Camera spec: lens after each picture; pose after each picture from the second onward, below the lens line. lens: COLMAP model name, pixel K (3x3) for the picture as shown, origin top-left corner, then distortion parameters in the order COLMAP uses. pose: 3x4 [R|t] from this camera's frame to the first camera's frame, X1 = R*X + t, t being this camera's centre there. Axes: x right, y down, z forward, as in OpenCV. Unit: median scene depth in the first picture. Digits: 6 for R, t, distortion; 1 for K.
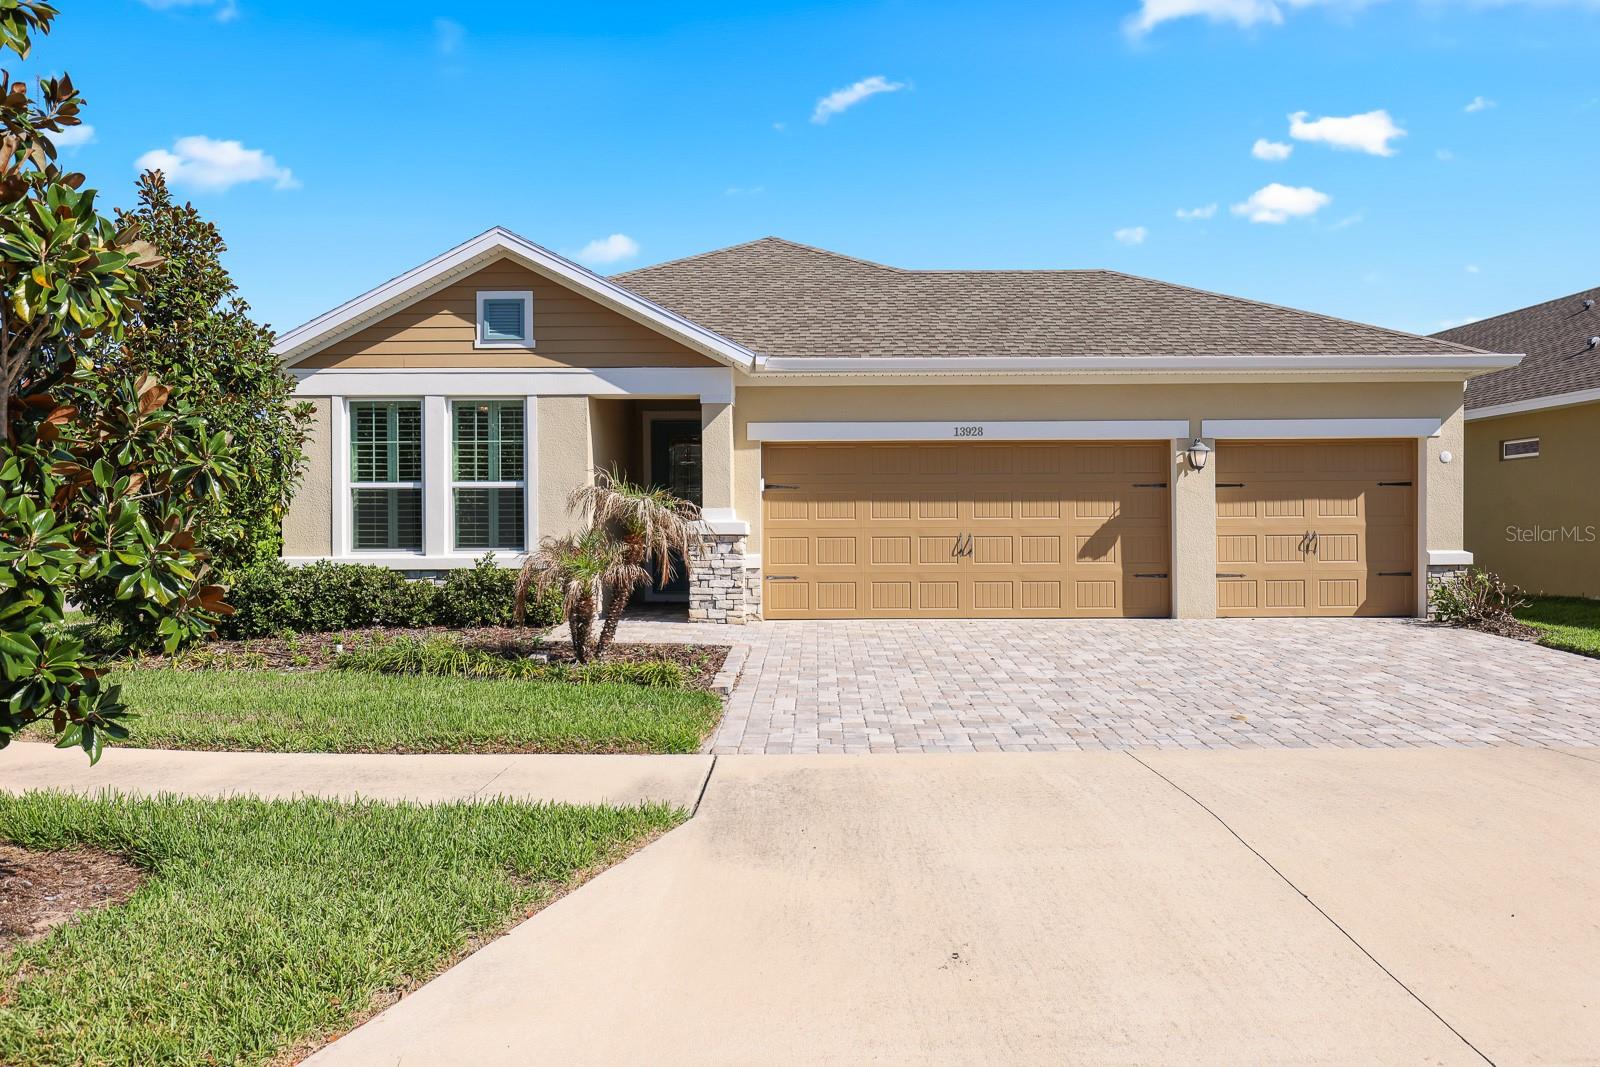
lens RADIAL K [[1264.5, 0, 807.3], [0, 1264.5, 539.2], [0, 0, 1]] dist [-0.000531, 0.000020]
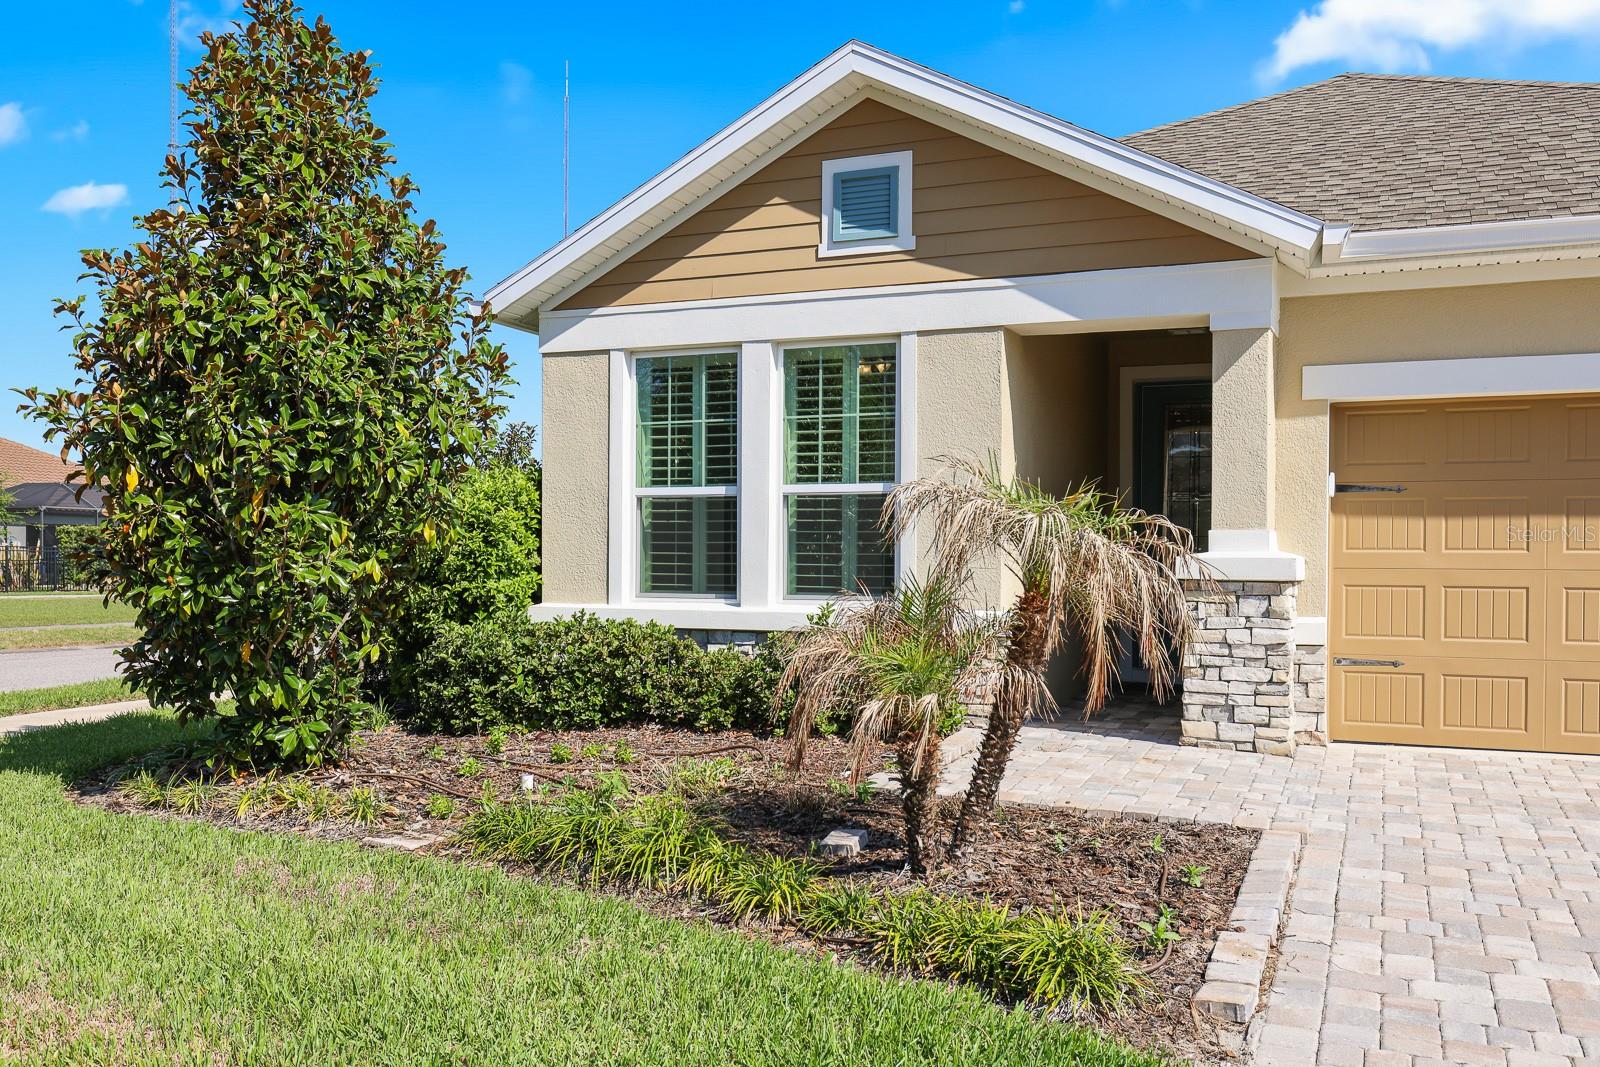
lens RADIAL K [[1280.6, 0, 865.9], [0, 1280.6, 578.0], [0, 0, 1]] dist [-0.002758, 0.013518]
pose [[0.932067, 0.016038, -0.361930, -0.023269], [-0.009315, 0.999750, 0.020313, -0.013774], [0.362165, -0.015562, 0.931984, 0.446560]]
